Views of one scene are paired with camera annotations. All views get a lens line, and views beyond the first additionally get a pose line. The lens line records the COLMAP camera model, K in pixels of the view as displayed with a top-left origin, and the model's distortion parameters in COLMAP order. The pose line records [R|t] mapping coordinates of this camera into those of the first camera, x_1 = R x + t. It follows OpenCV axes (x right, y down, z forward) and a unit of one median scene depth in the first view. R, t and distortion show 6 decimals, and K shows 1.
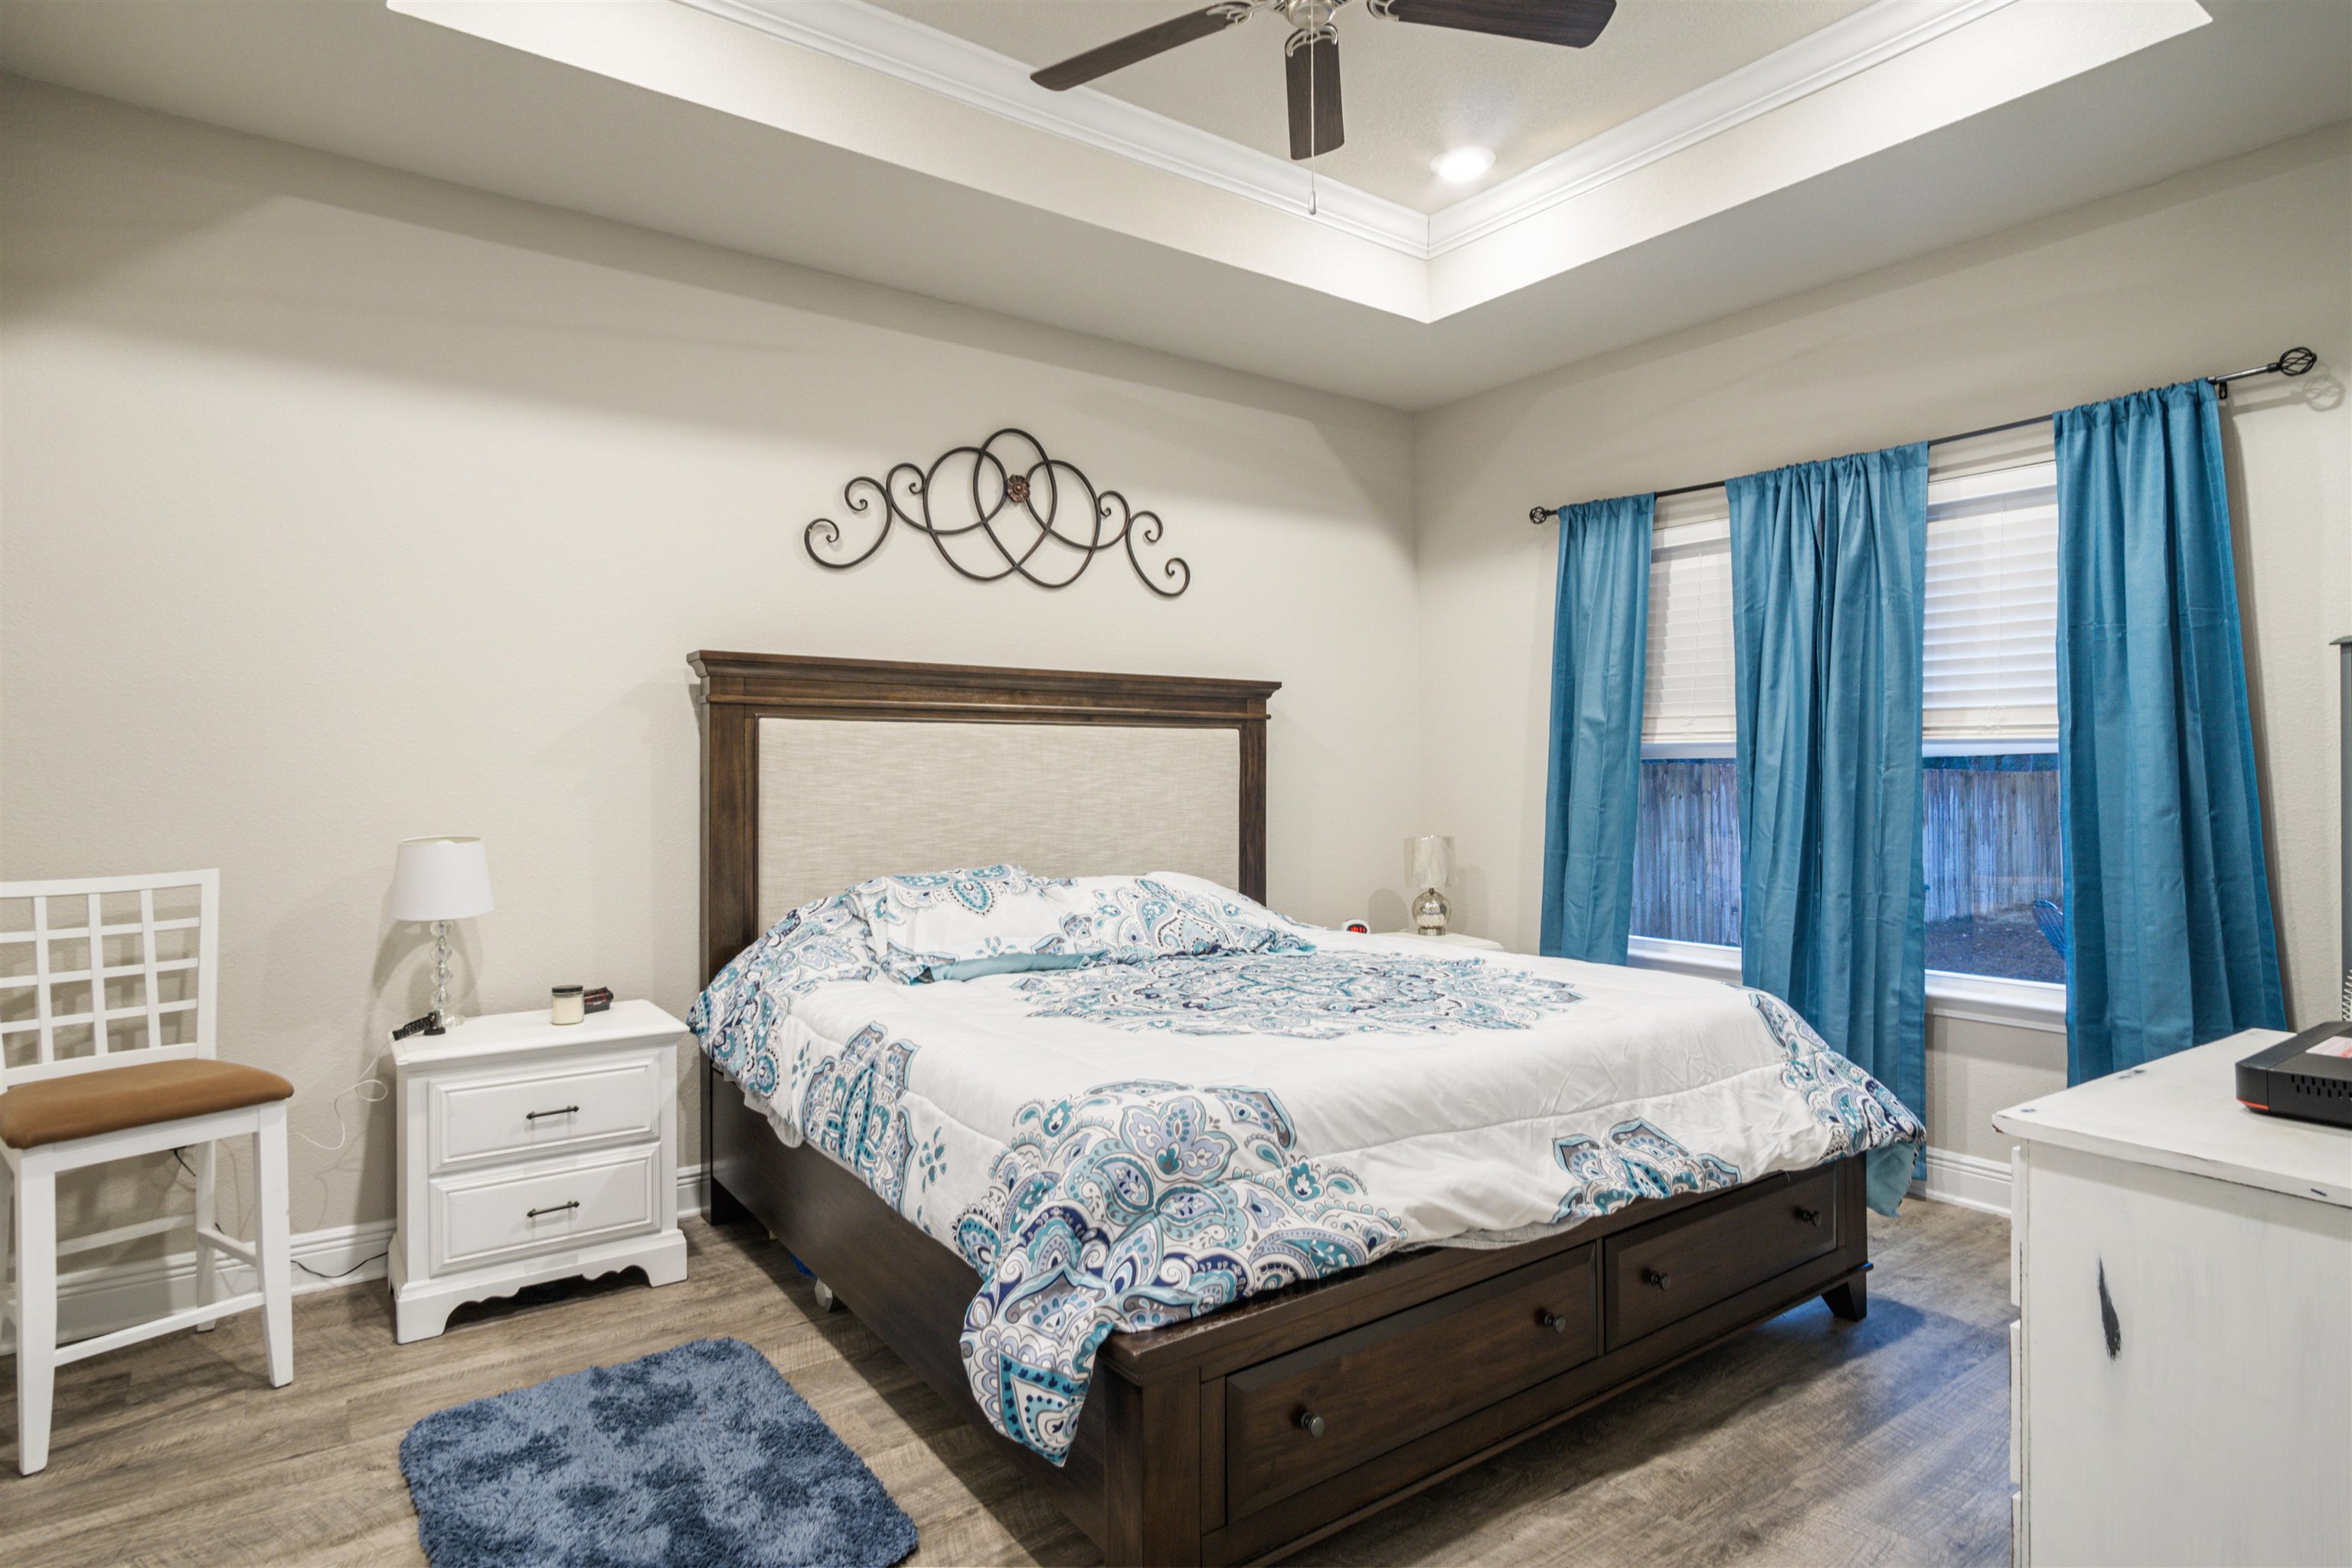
lens RADIAL K [[1239.0, 0, 1173.2], [0, 1239.0, 779.4], [0, 0, 1]] dist [-0.001978, 0.001136]
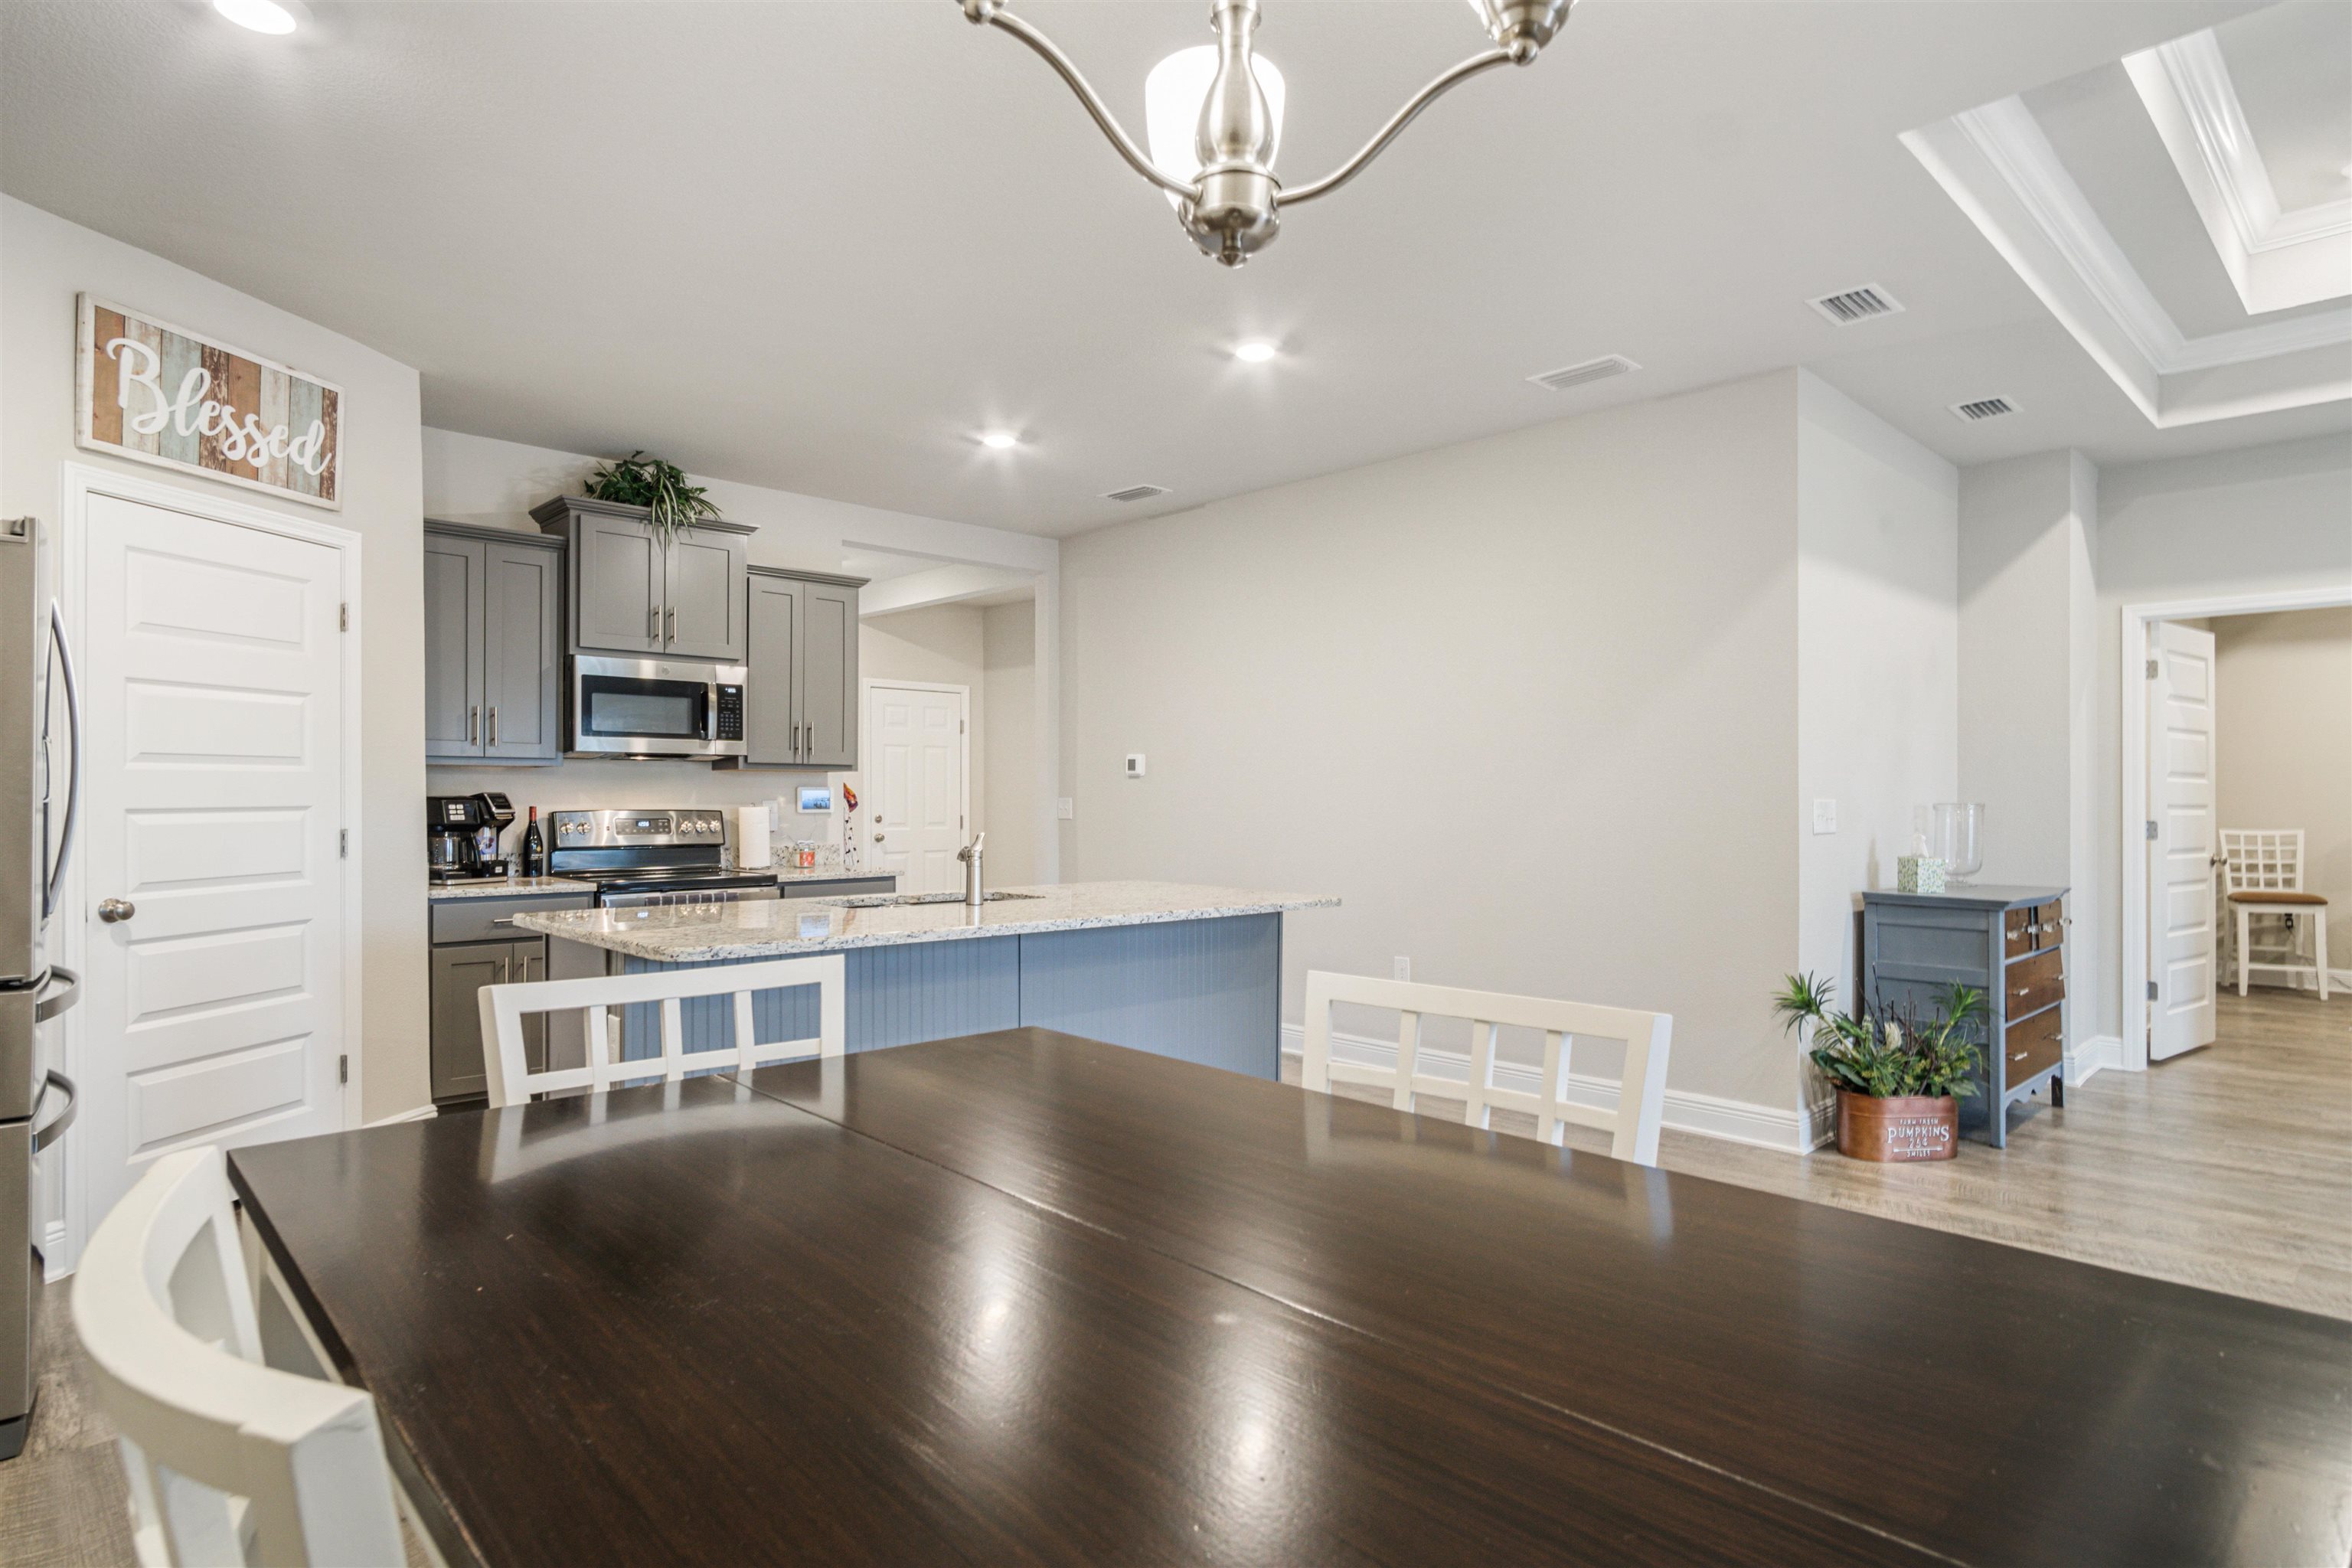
lens RADIAL K [[1239.0, 0, 1170.1], [0, 1239.0, 785.0], [0, 0, 1]] dist [-0.001978, 0.001136]
pose [[0.140966, -0.006203, -0.989995, 1.719967], [0.005273, 0.999971, -0.005515, -0.026769], [0.990000, -0.004443, 0.140995, -2.027049]]
